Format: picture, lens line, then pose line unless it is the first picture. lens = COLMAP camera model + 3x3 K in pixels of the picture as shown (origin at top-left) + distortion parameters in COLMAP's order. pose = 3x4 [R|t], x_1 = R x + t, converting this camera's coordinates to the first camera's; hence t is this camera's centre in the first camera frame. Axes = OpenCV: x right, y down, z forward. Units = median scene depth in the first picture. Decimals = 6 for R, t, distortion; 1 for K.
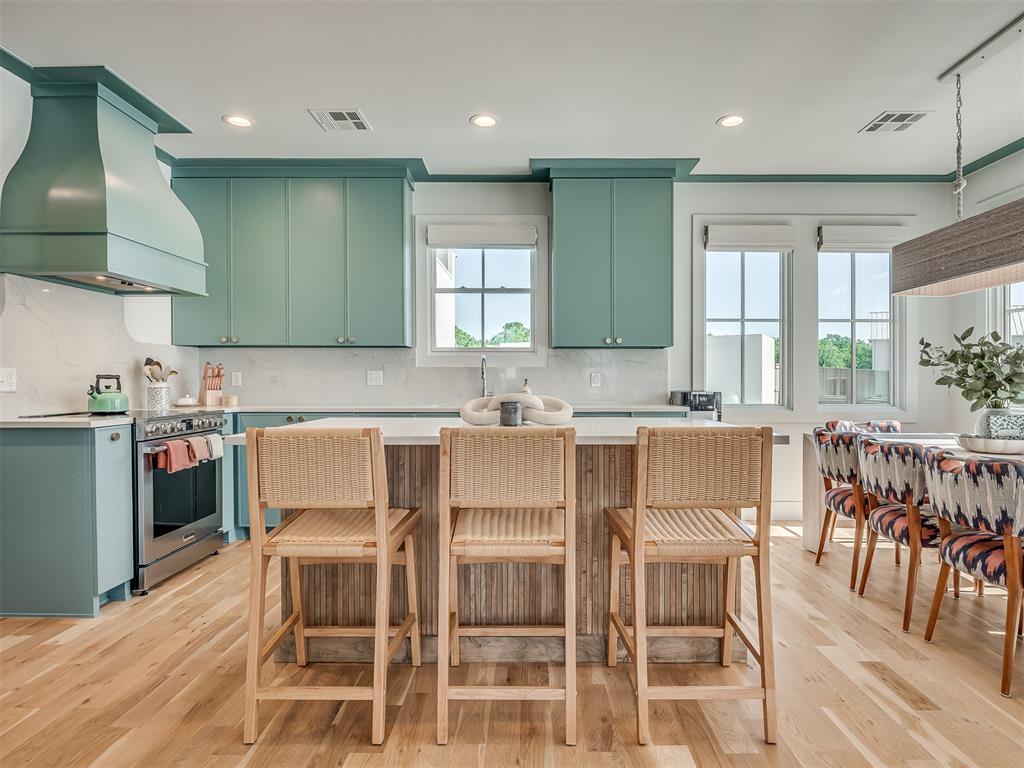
lens RADIAL K [[605.5, 0, 512.0], [0, 605.5, 384.0], [0, 0, 1]] dist [-0.003081, -0.010362]
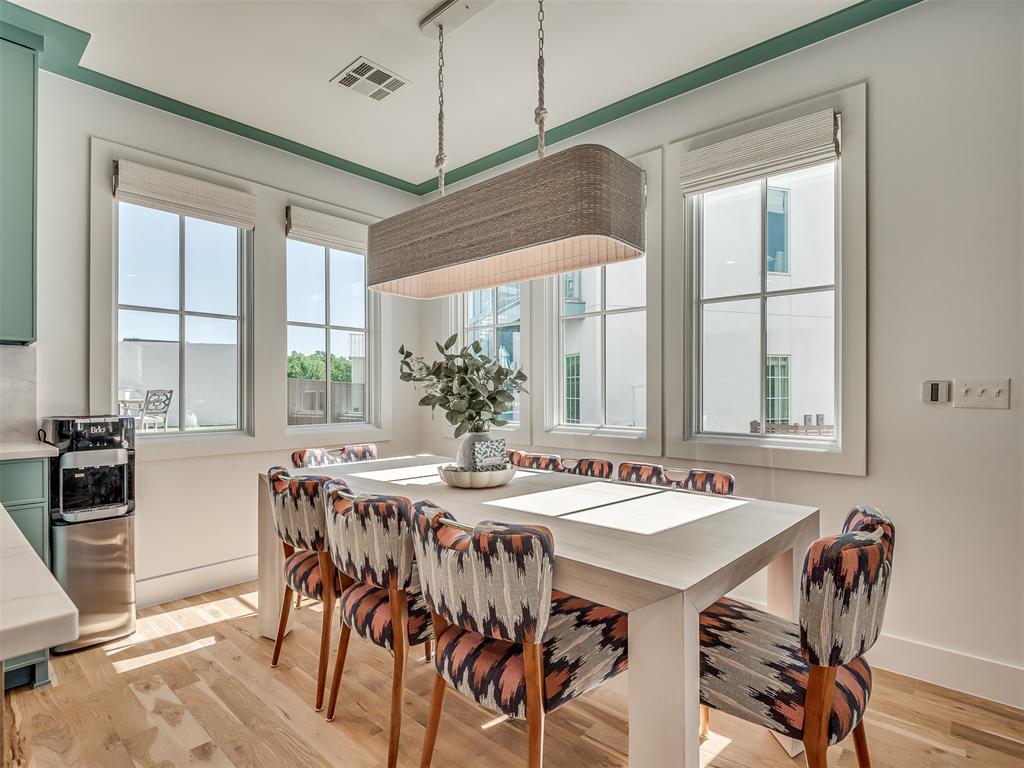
lens RADIAL K [[538.4, 0, 512.0], [0, 538.4, 384.0], [0, 0, 1]] dist [-0.001184, -0.001364]
pose [[0.677469, 0.006818, 0.735519, 0.280513], [0.007019, 0.999852, -0.015734, -0.014807], [-0.735518, 0.015822, 0.677321, 0.451563]]
